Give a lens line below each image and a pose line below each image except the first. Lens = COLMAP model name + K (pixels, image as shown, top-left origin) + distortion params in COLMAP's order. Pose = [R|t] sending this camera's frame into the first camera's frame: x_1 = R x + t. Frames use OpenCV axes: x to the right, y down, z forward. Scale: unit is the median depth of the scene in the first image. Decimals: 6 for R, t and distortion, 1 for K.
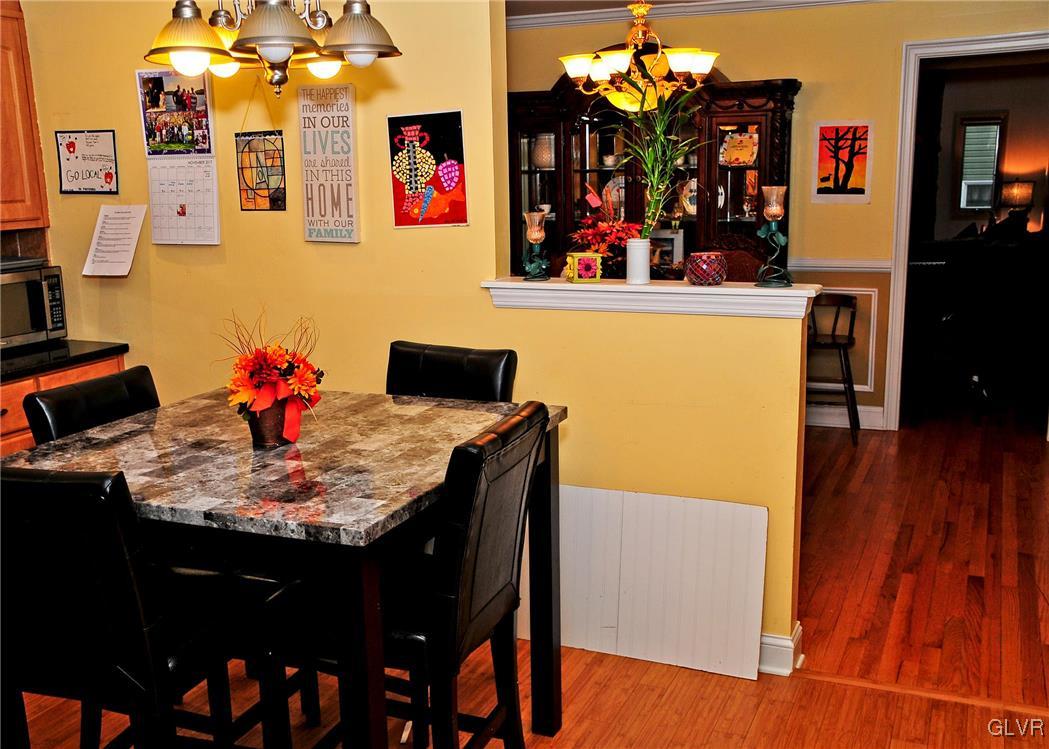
lens RADIAL K [[1075.5, 0, 524.5], [0, 1075.5, 374.5], [0, 0, 1]] dist [-0.058887, 0.149542]
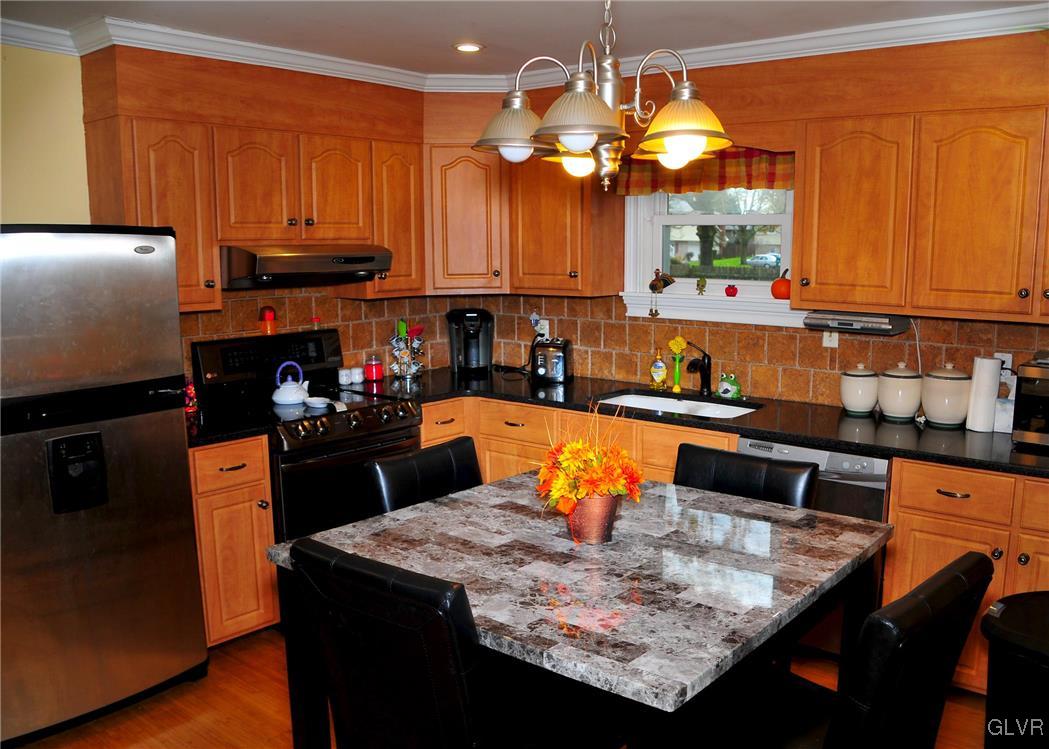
lens RADIAL K [[909.6, 0, 524.5], [0, 909.6, 374.5], [0, 0, 1]] dist [-0.137557, 0.081174]
pose [[-0.281943, 0.161768, -0.945695, 0.582362], [-0.180649, 0.959102, 0.217919, -0.268563], [0.942271, 0.232279, -0.241189, 1.192443]]
